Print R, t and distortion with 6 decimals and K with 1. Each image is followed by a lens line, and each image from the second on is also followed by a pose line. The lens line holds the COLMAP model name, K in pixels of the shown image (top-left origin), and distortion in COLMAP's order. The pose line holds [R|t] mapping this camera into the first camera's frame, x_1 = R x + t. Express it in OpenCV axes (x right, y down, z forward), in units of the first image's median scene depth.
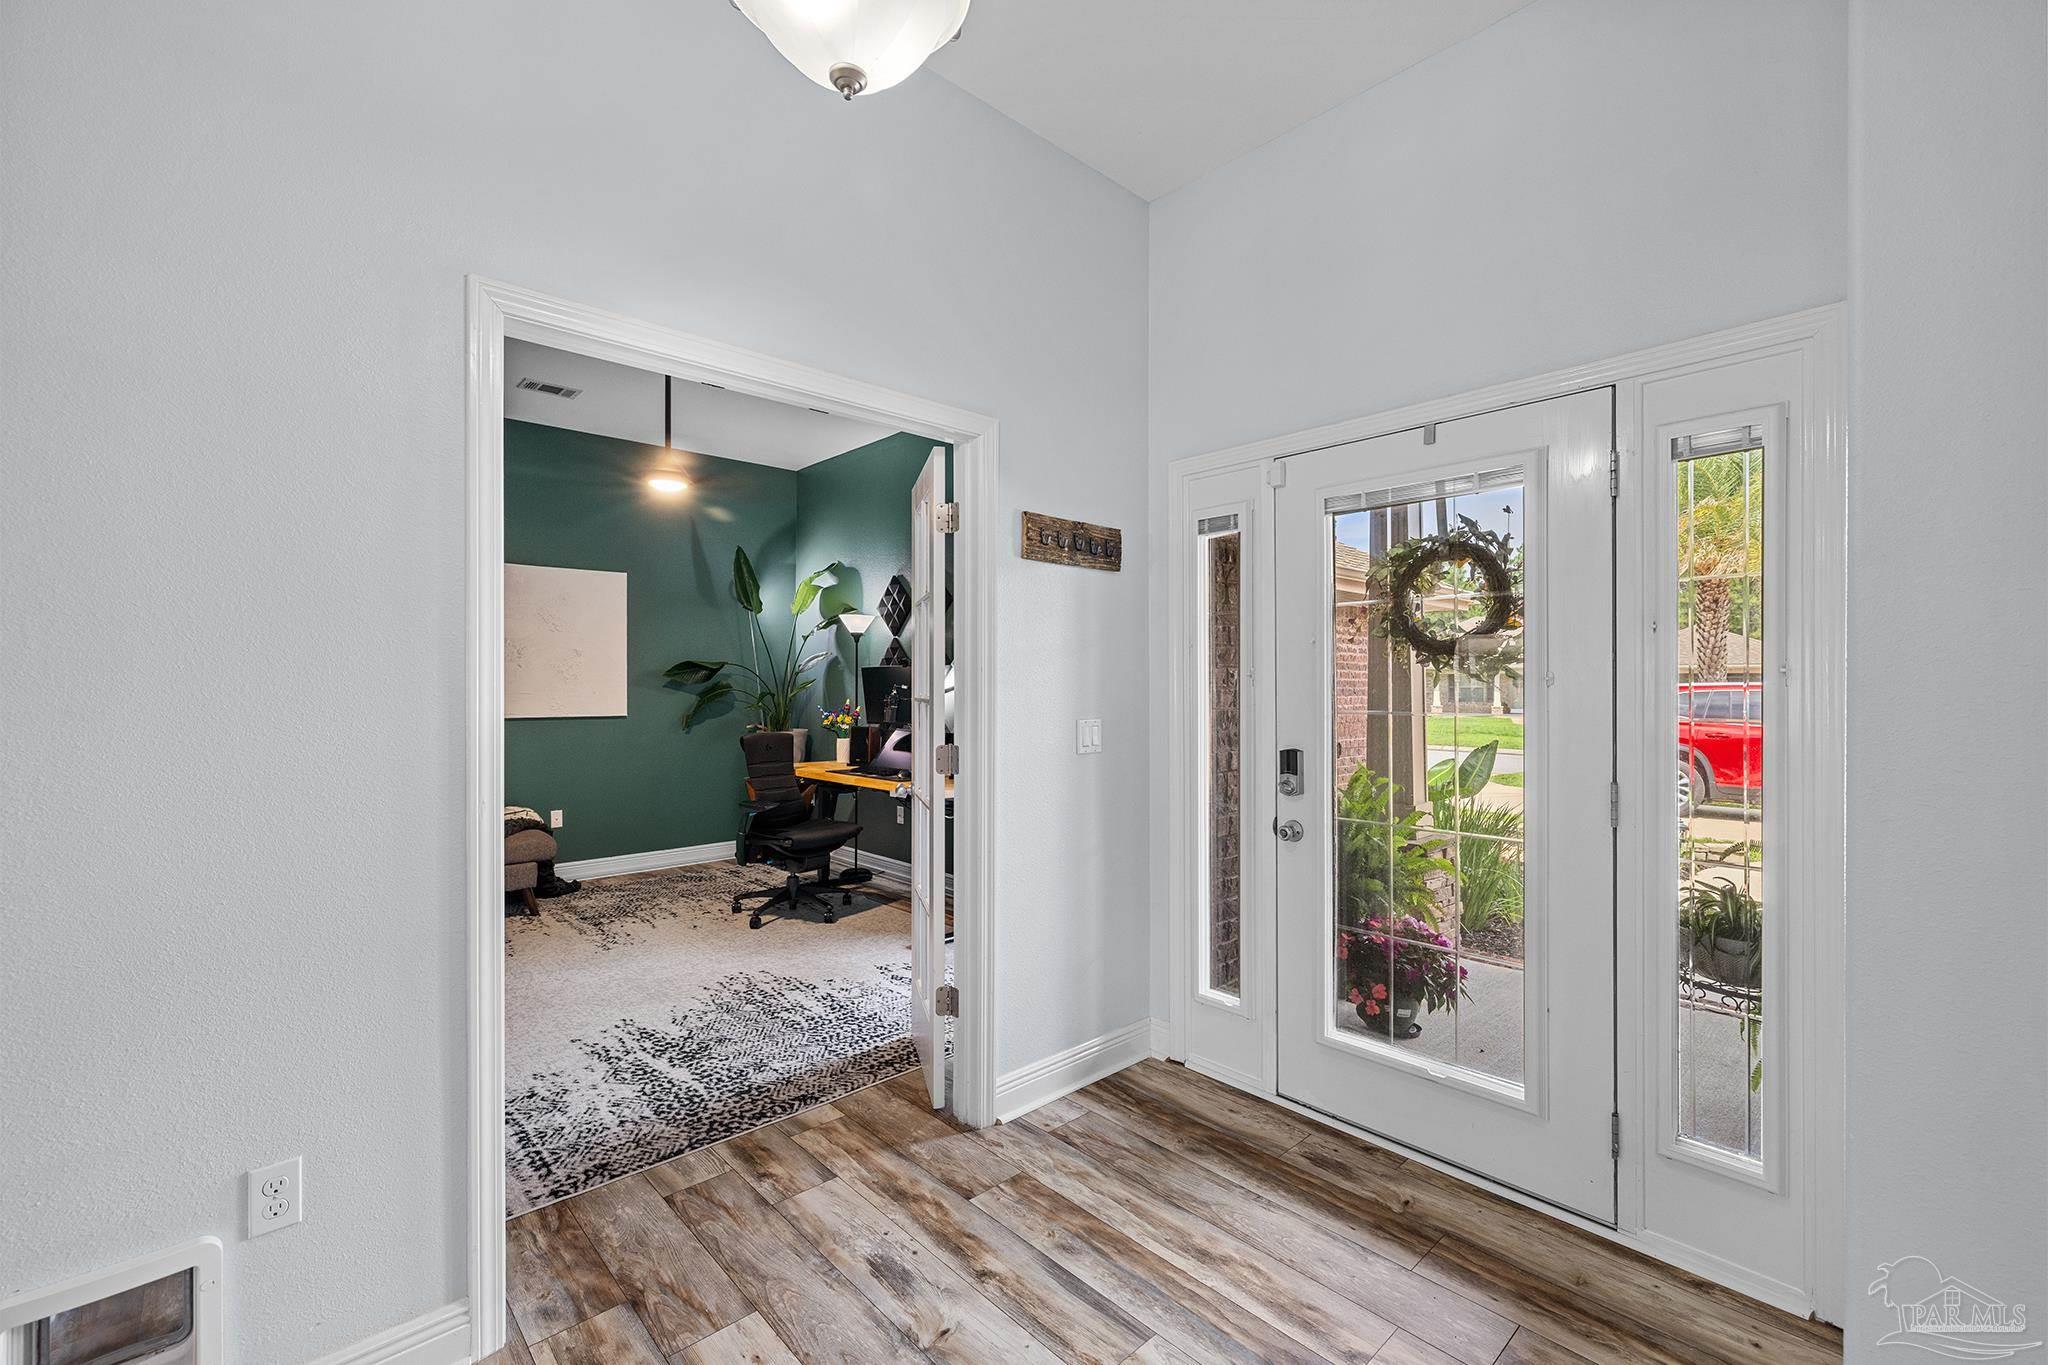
lens RADIAL K [[860.4, 0, 1023.0], [0, 860.4, 682.7], [0, 0, 1]] dist [0.002692, 0.000190]
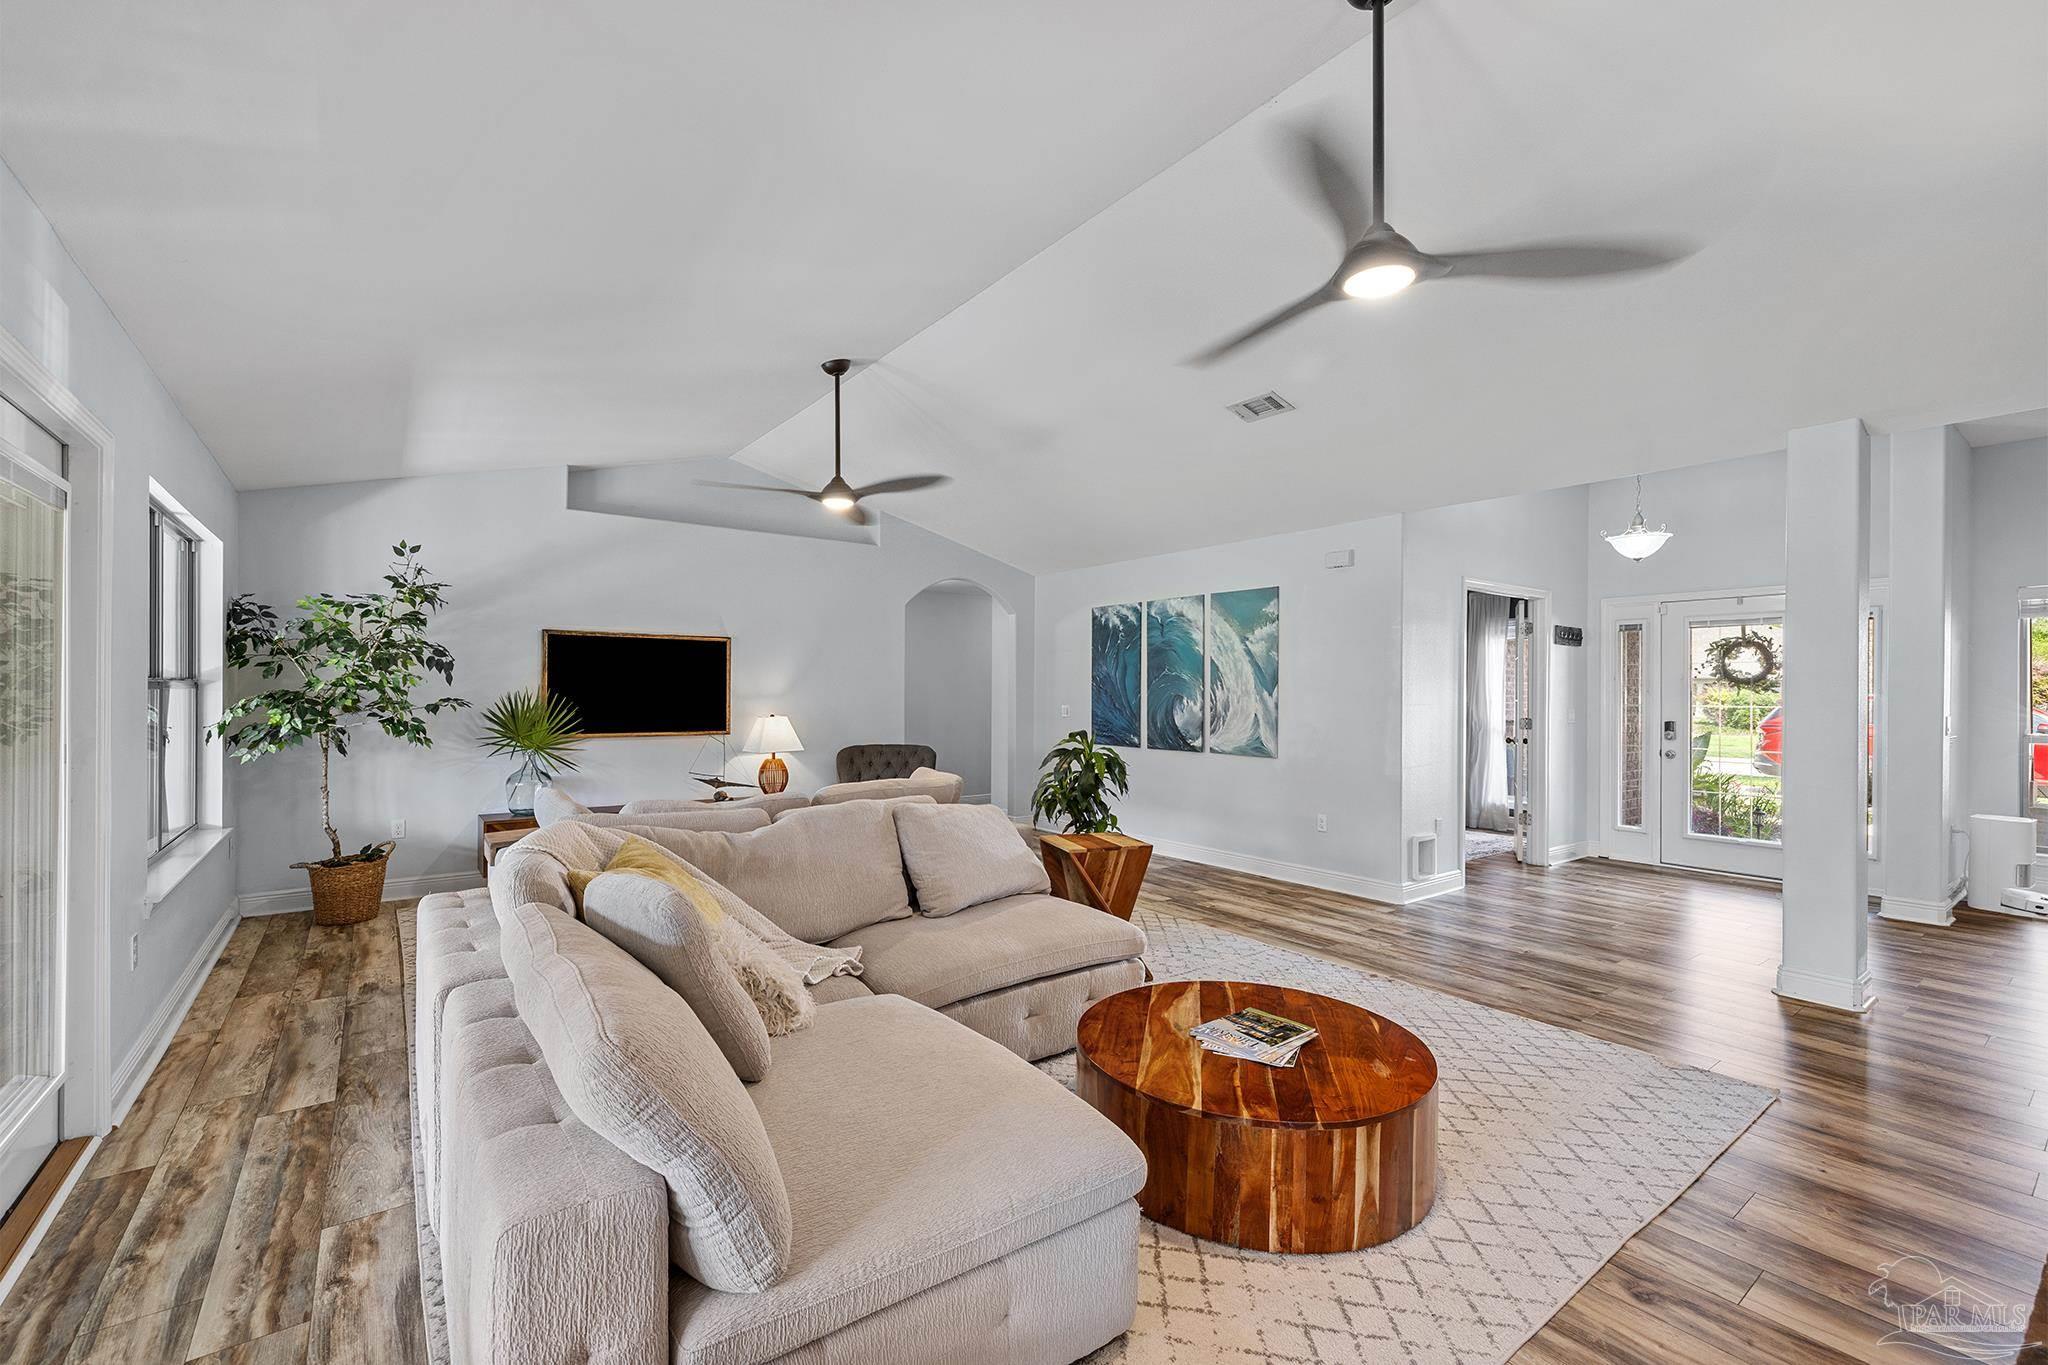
lens RADIAL K [[860.4, 0, 1025.6], [0, 860.4, 688.7], [0, 0, 1]] dist [0.002692, 0.000190]
pose [[0.995419, 0.007714, -0.095297, -1.368728], [-0.008707, 0.999912, -0.010007, 0.025933], [0.095212, 0.010790, 0.995399, -1.728812]]
